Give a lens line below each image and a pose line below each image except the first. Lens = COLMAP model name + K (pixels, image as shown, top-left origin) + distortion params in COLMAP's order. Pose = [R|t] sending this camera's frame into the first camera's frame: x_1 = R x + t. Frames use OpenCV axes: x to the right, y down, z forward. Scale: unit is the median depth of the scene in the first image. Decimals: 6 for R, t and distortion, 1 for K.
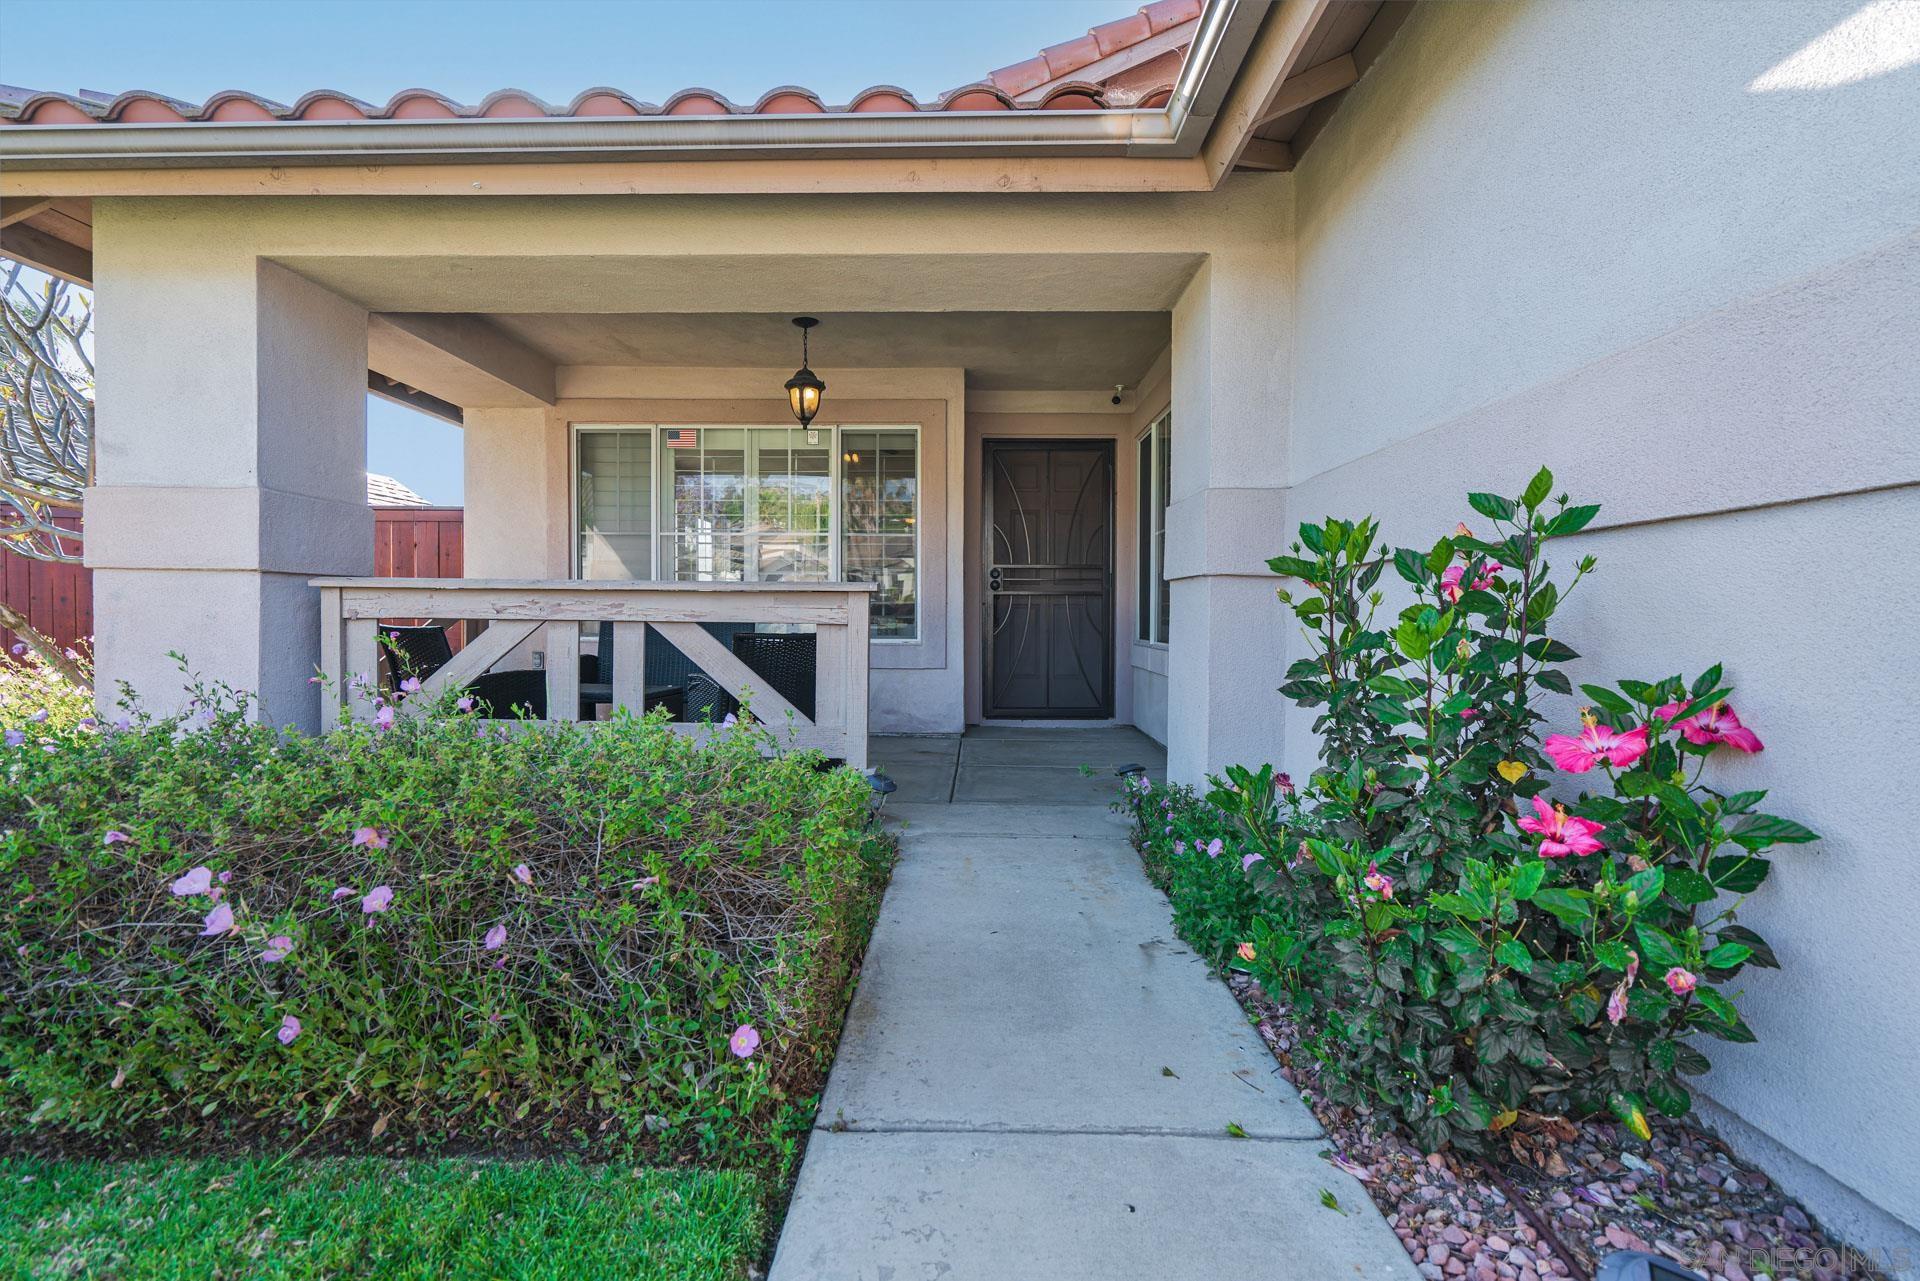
lens RADIAL K [[888.4, 0, 957.5], [0, 888.4, 609.3], [0, 0, 1]] dist [-0.000726, 0.000082]
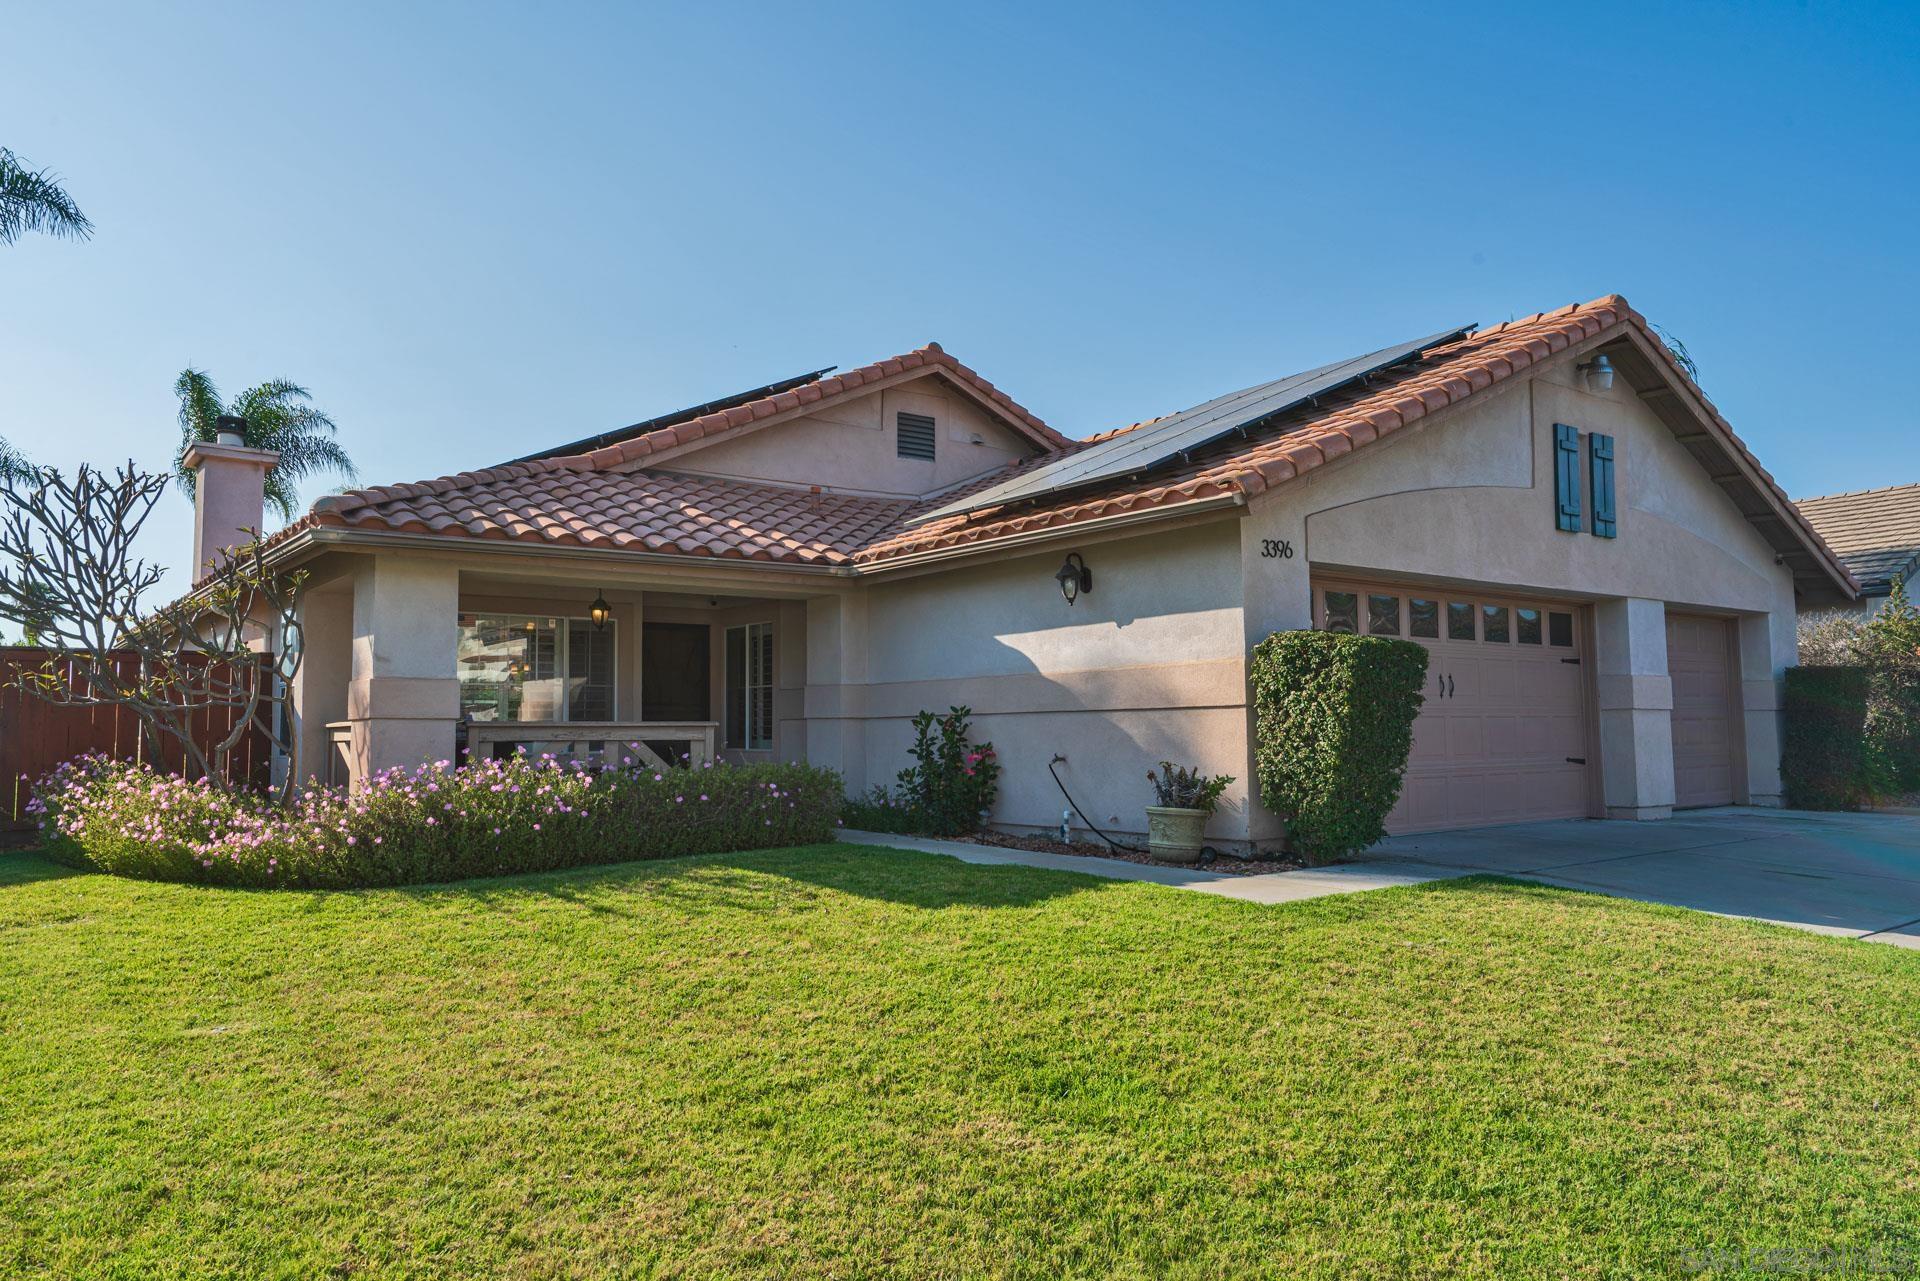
lens RADIAL K [[1256.5, 0, 960.0], [0, 1256.5, 640.5], [0, 0, 1]] dist [0.007756, 0.002103]
pose [[0.788961, 0.029541, 0.613733, -3.558820], [0.011471, 0.997961, -0.062781, -0.064143], [-0.614337, 0.056572, 0.787013, -4.392223]]
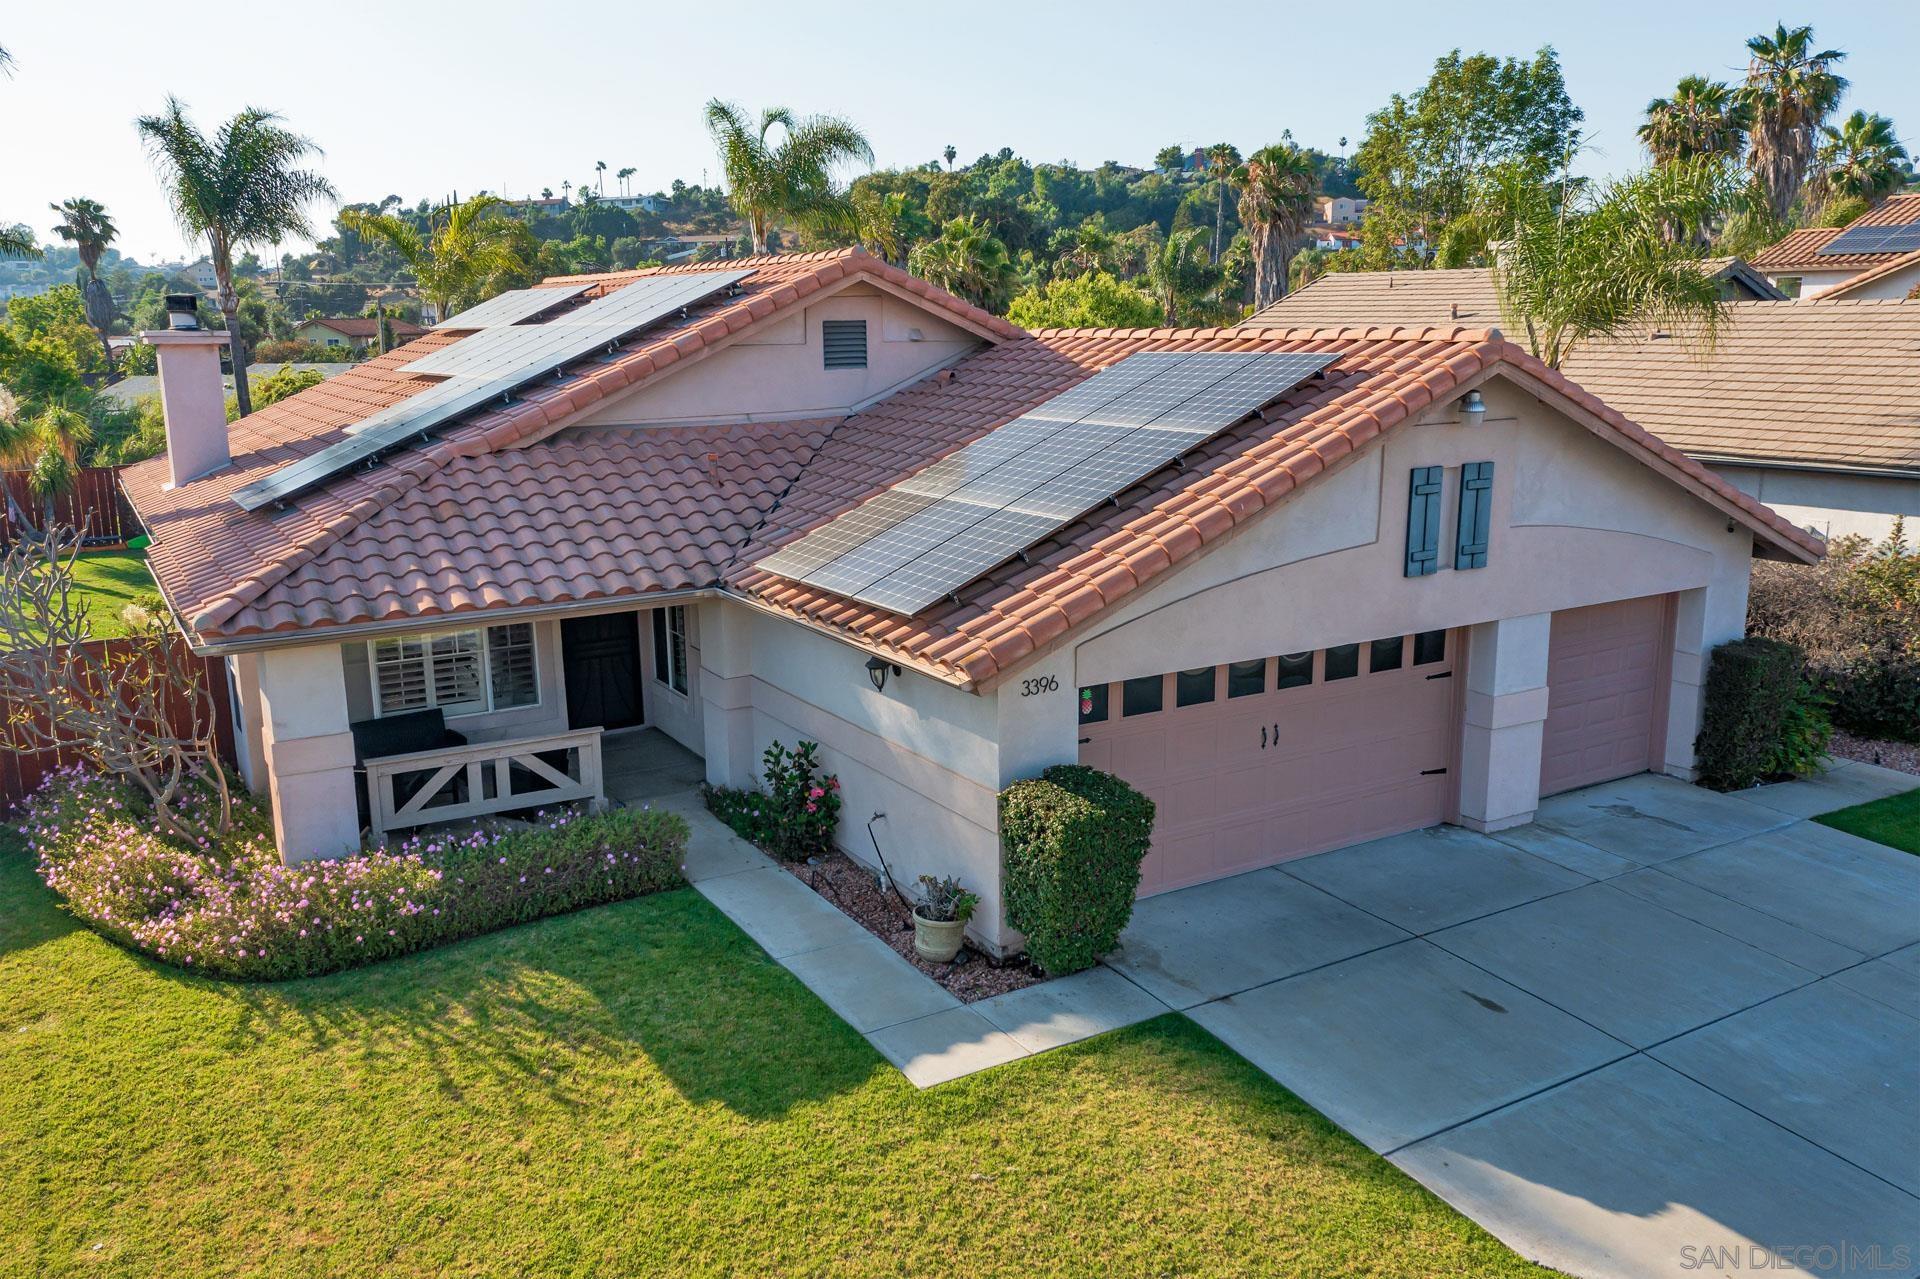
lens RADIAL K [[1450.8, 0, 960.0], [0, 1450.8, 639.5], [0, 0, 1]] dist [-0.002780, 0.002644]
pose [[0.854174, -0.125951, 0.504502, -2.797614], [0.015322, 0.975897, 0.217694, -2.536455], [-0.519761, -0.178219, 0.835516, -6.415721]]
